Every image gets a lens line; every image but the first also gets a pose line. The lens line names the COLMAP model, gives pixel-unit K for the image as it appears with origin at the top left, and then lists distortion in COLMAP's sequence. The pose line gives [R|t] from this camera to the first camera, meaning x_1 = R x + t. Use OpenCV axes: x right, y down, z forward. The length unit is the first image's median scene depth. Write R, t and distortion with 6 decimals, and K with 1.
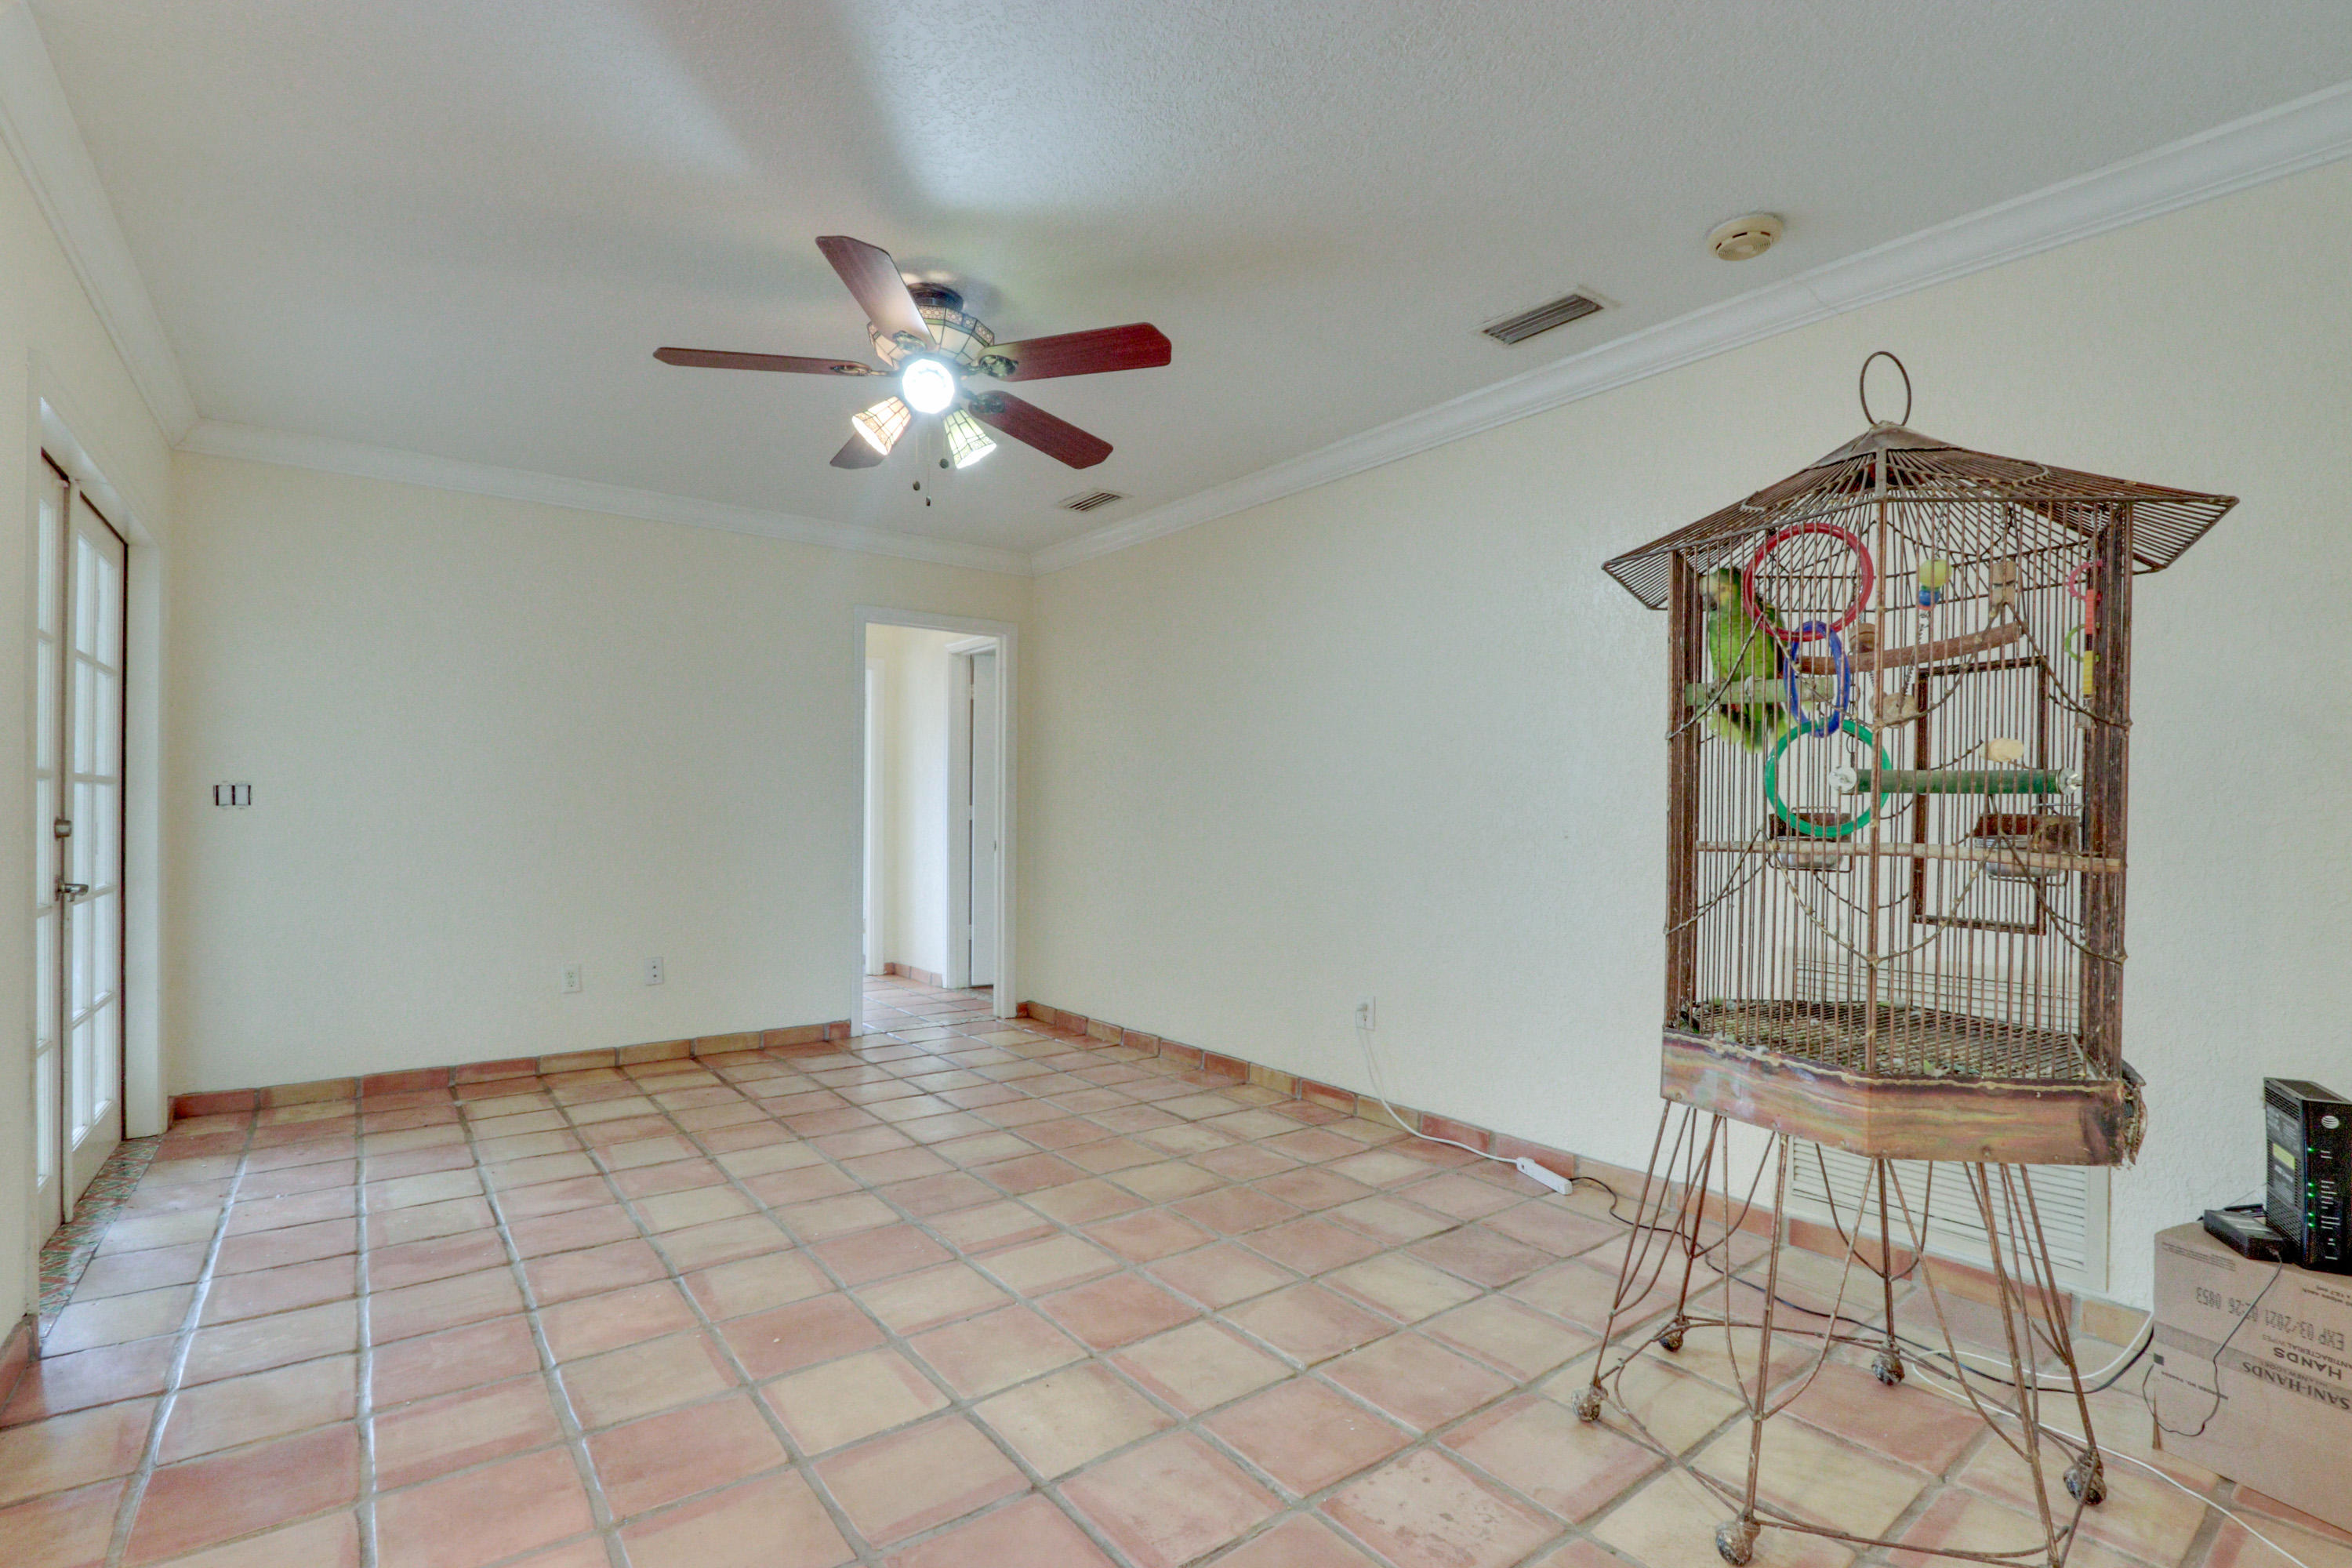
lens RADIAL K [[1079.4, 0, 1176.6], [0, 1079.4, 809.3], [0, 0, 1]] dist [-0.018163, -0.000346]
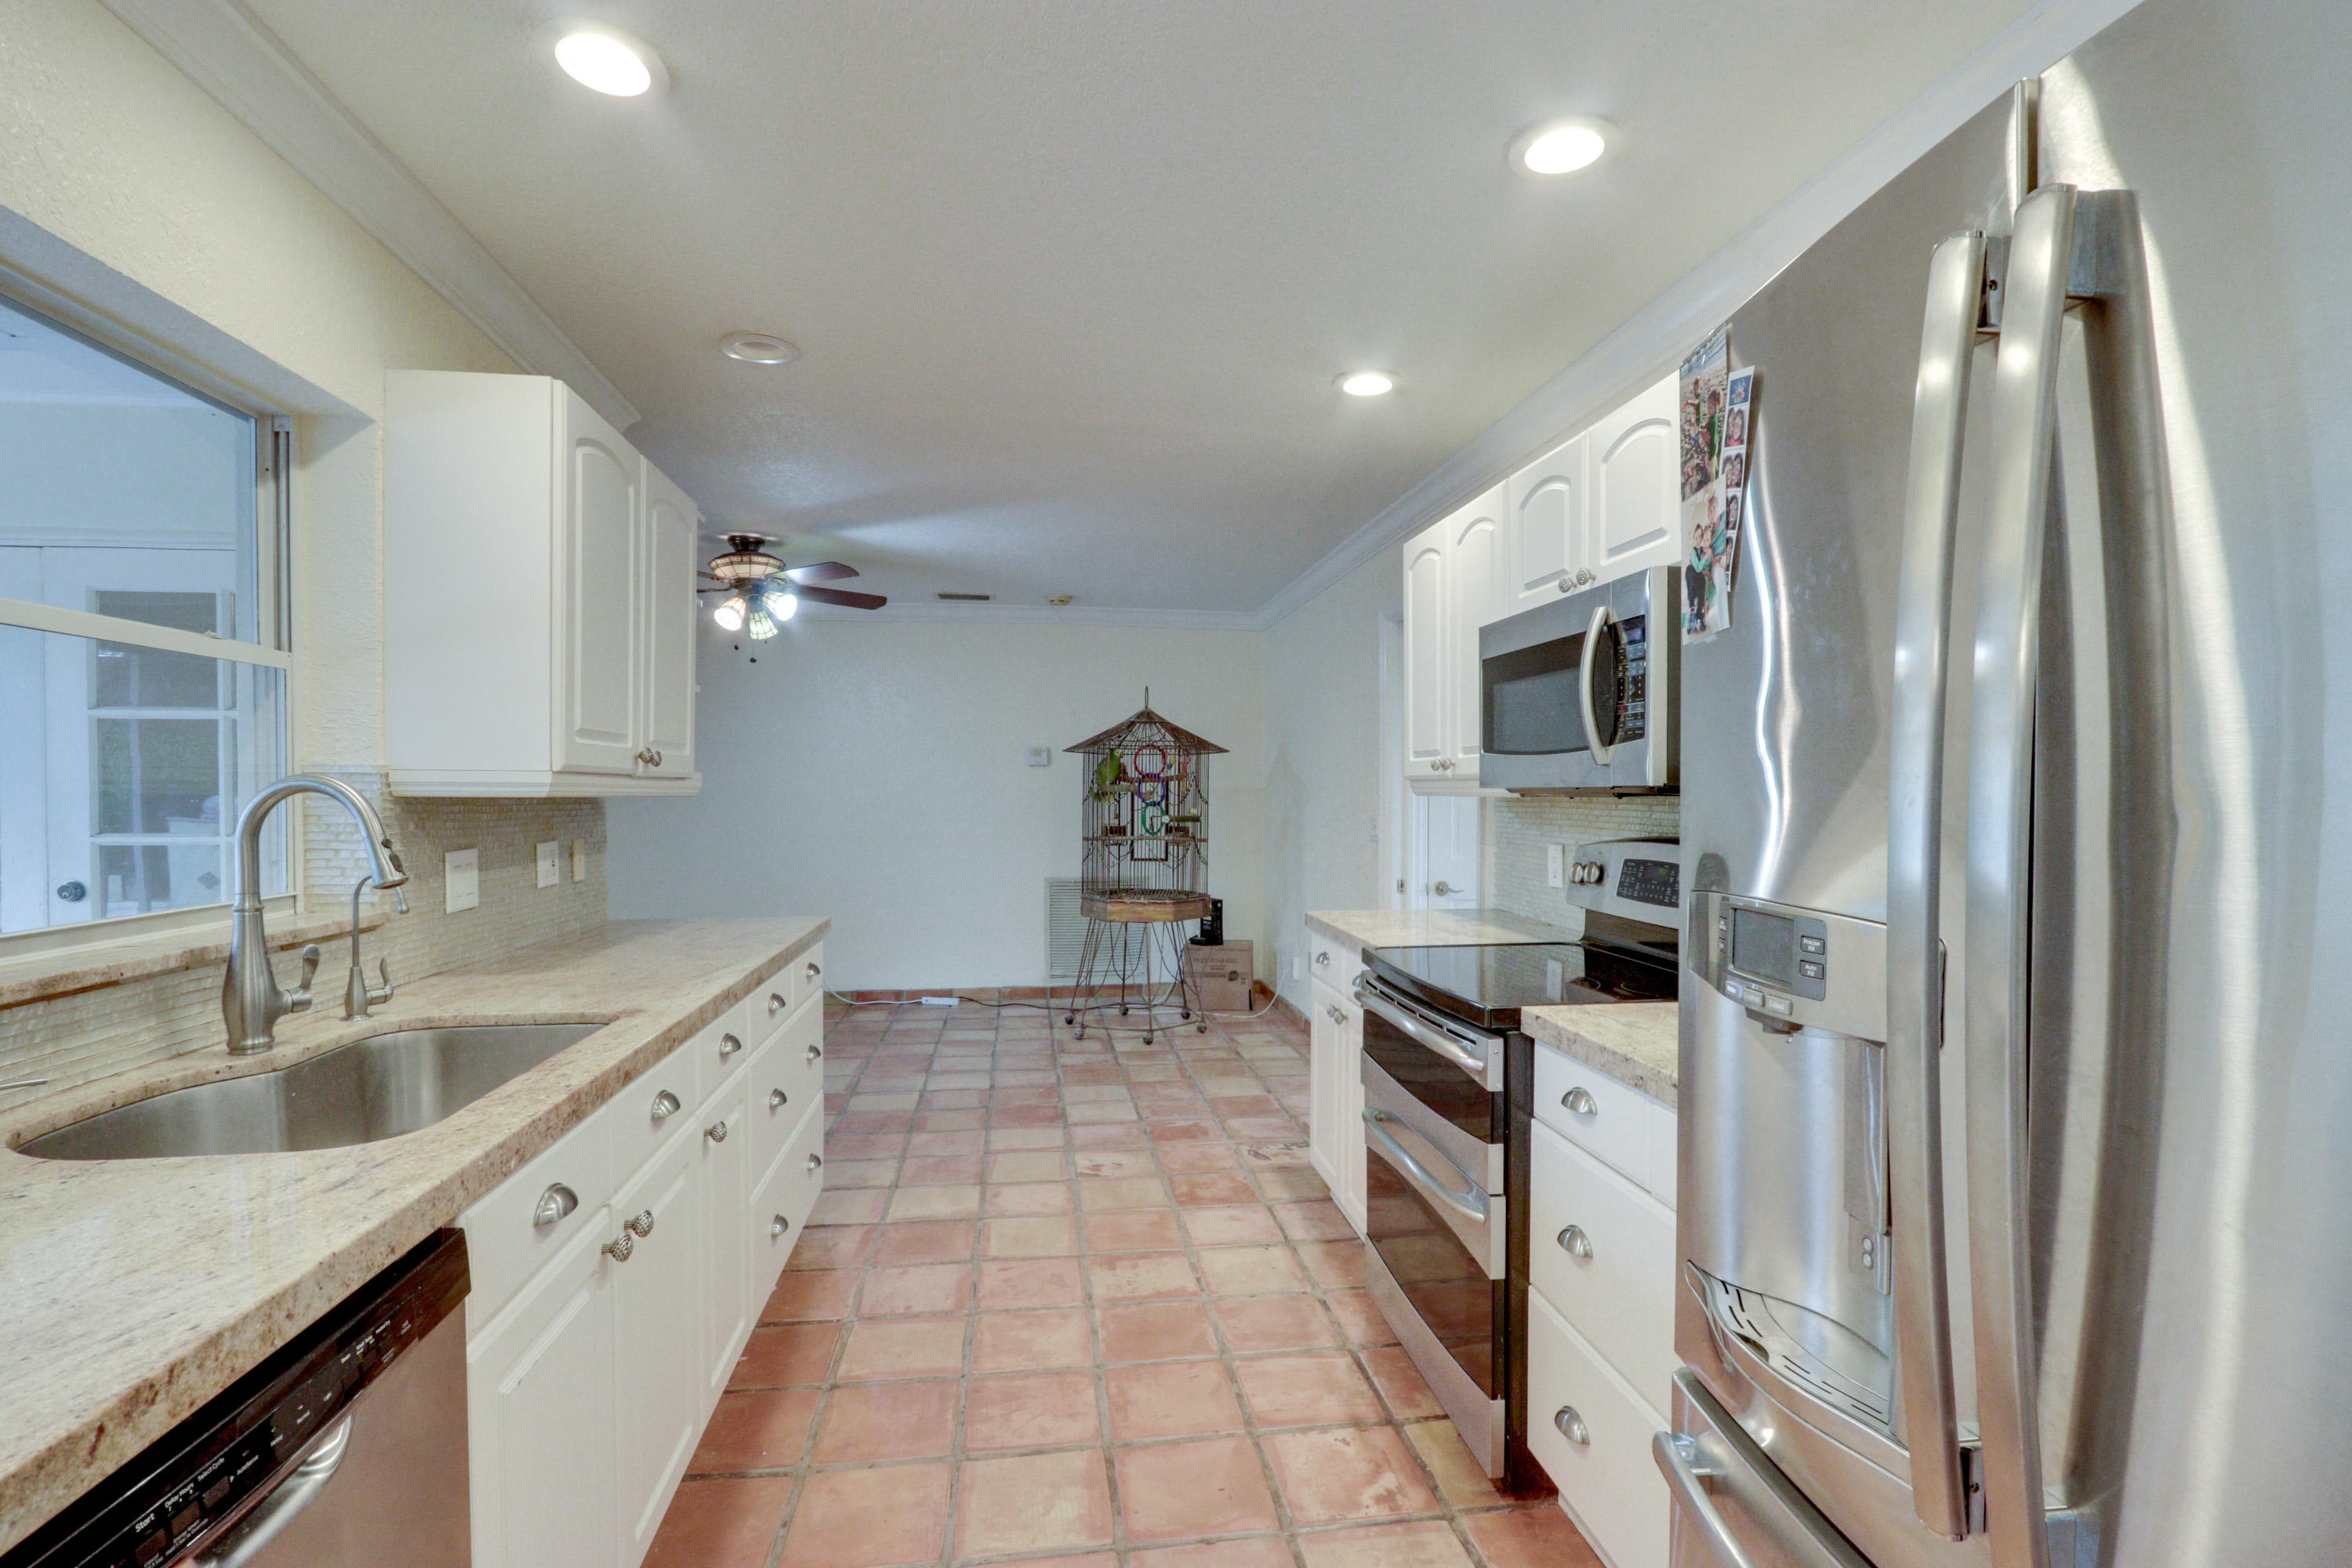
lens RADIAL K [[1079.4, 0, 1176.6], [0, 1079.4, 809.3], [0, 0, 1]] dist [-0.018163, -0.000346]
pose [[0.487395, -0.021414, 0.872919, -1.129415], [0.004890, 0.999751, 0.021795, -0.061592], [-0.873168, -0.006355, 0.487378, -0.359285]]
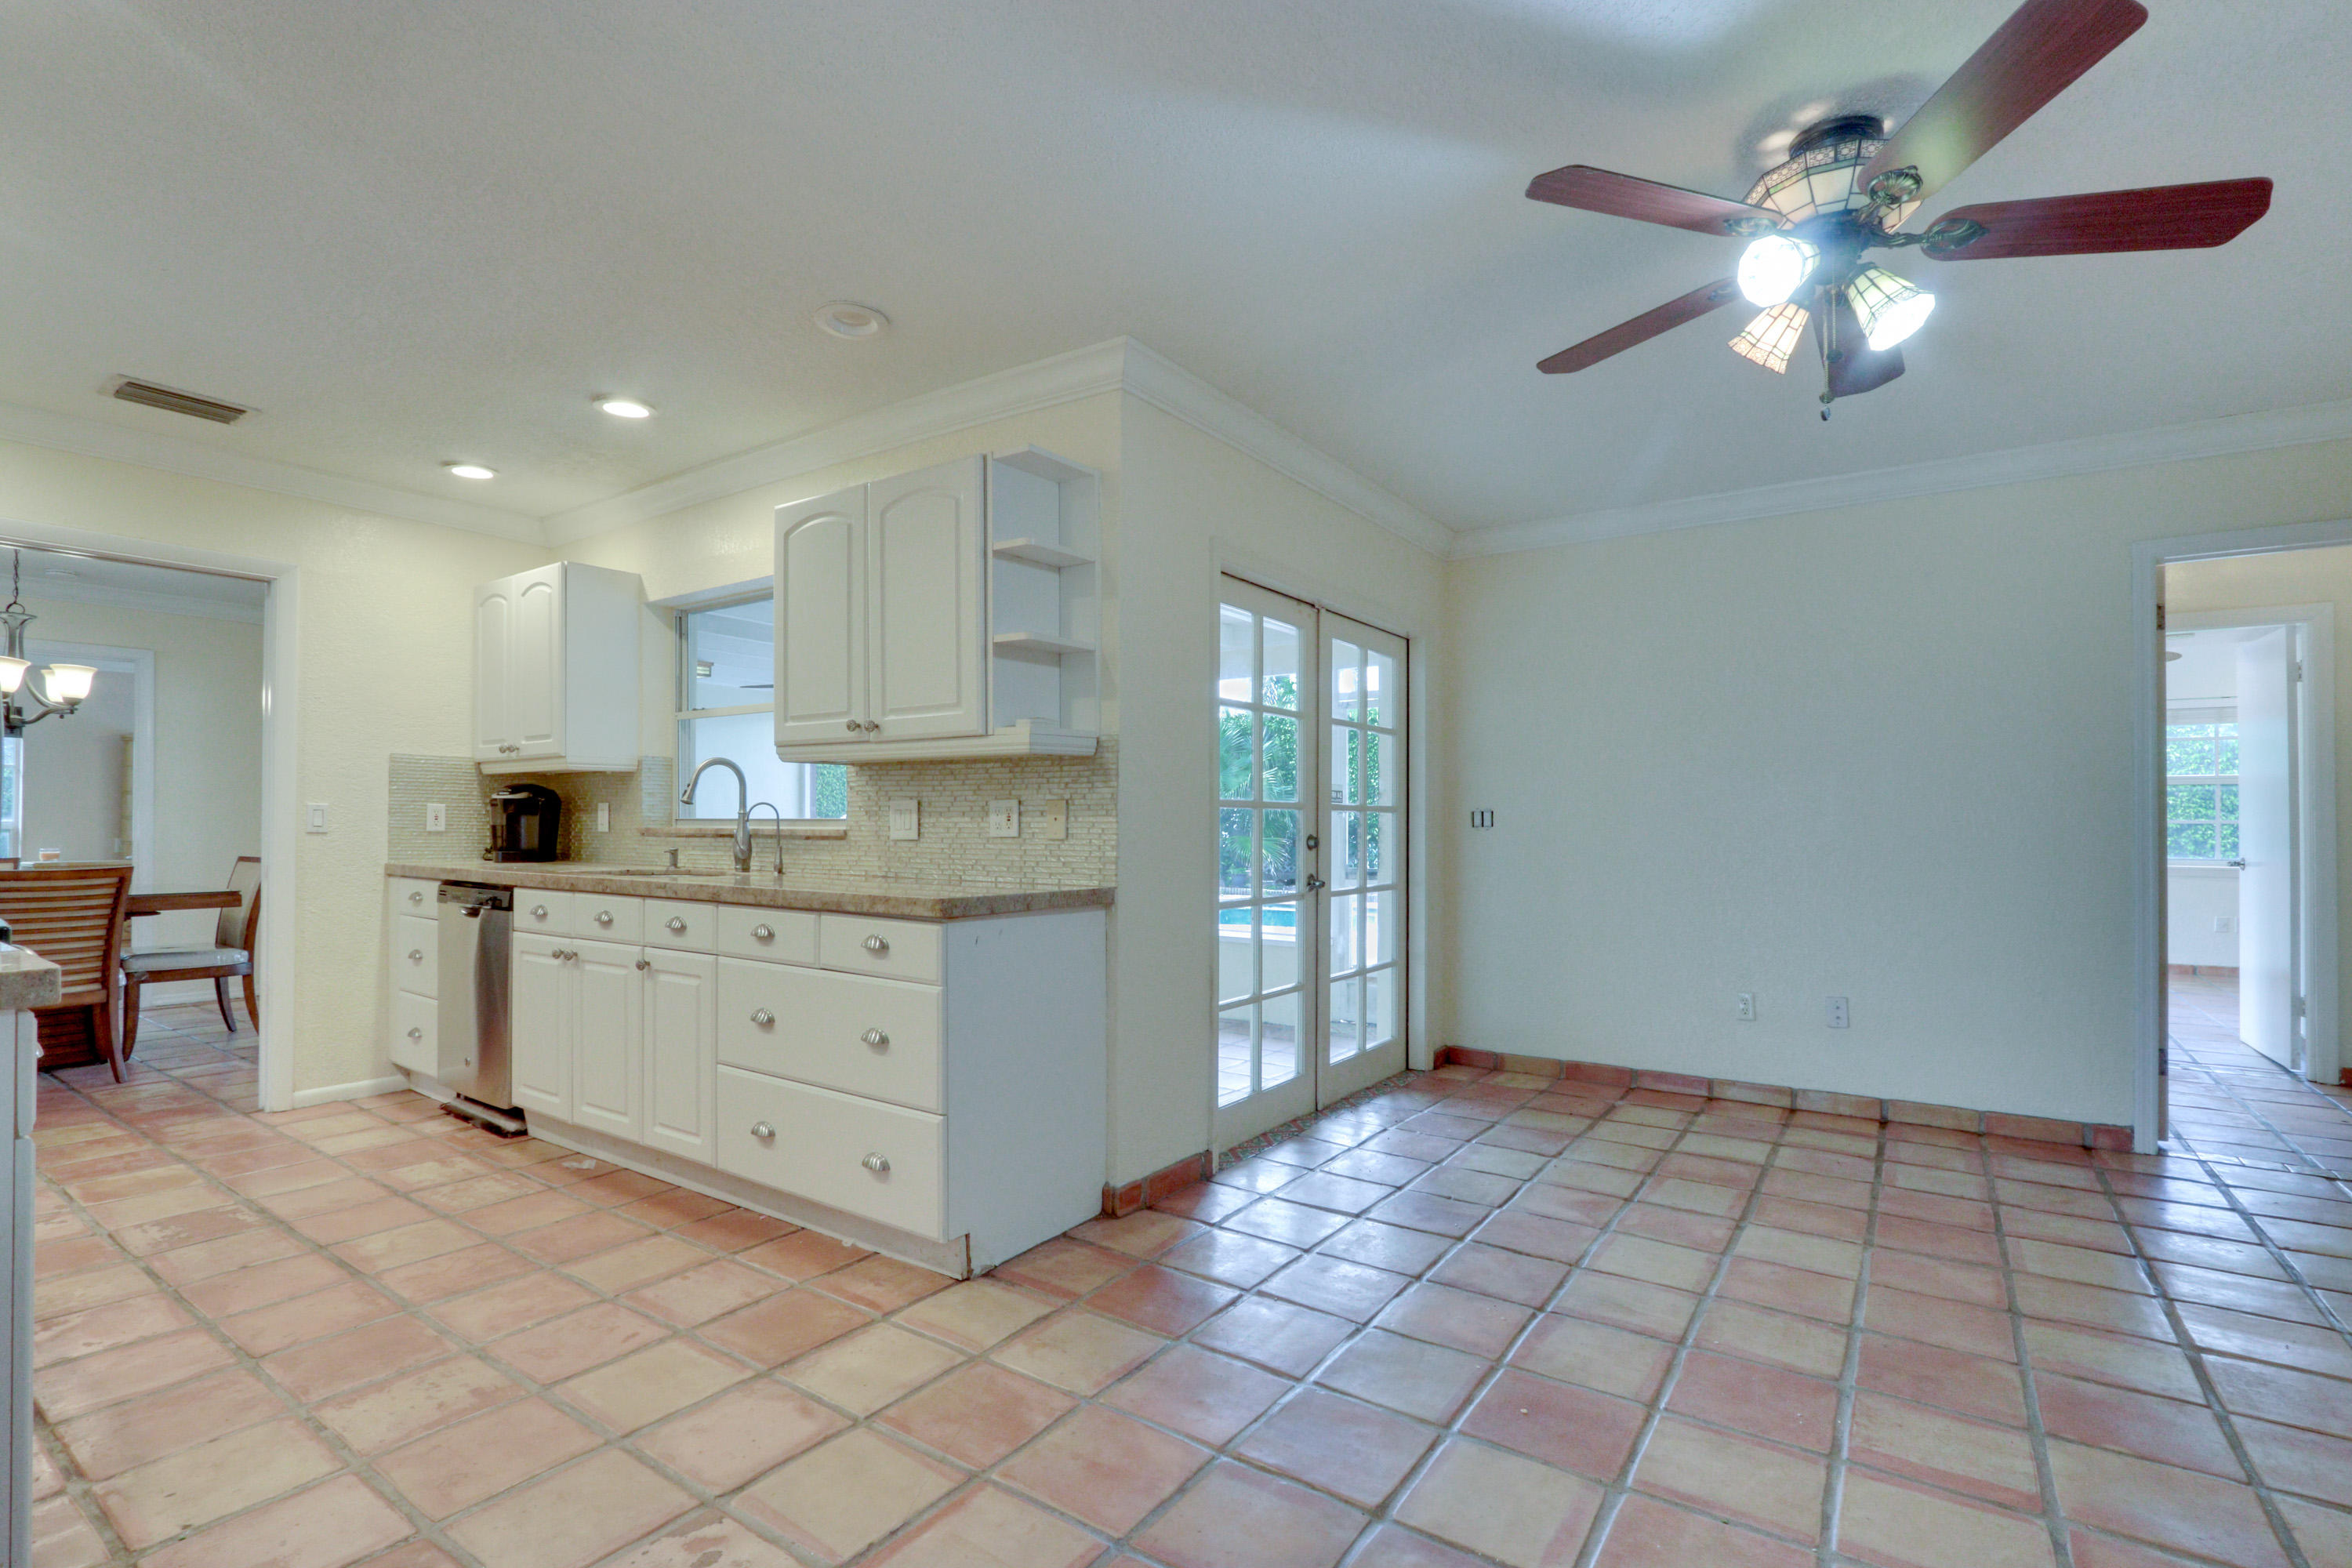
lens RADIAL K [[1079.4, 0, 1176.6], [0, 1079.4, 809.3], [0, 0, 1]] dist [-0.018163, -0.000346]
pose [[0.311486, -0.017724, -0.950086, 0.255550], [-0.003670, 0.999796, -0.019854, 0.002523], [0.950244, 0.009671, 0.311357, 0.271829]]
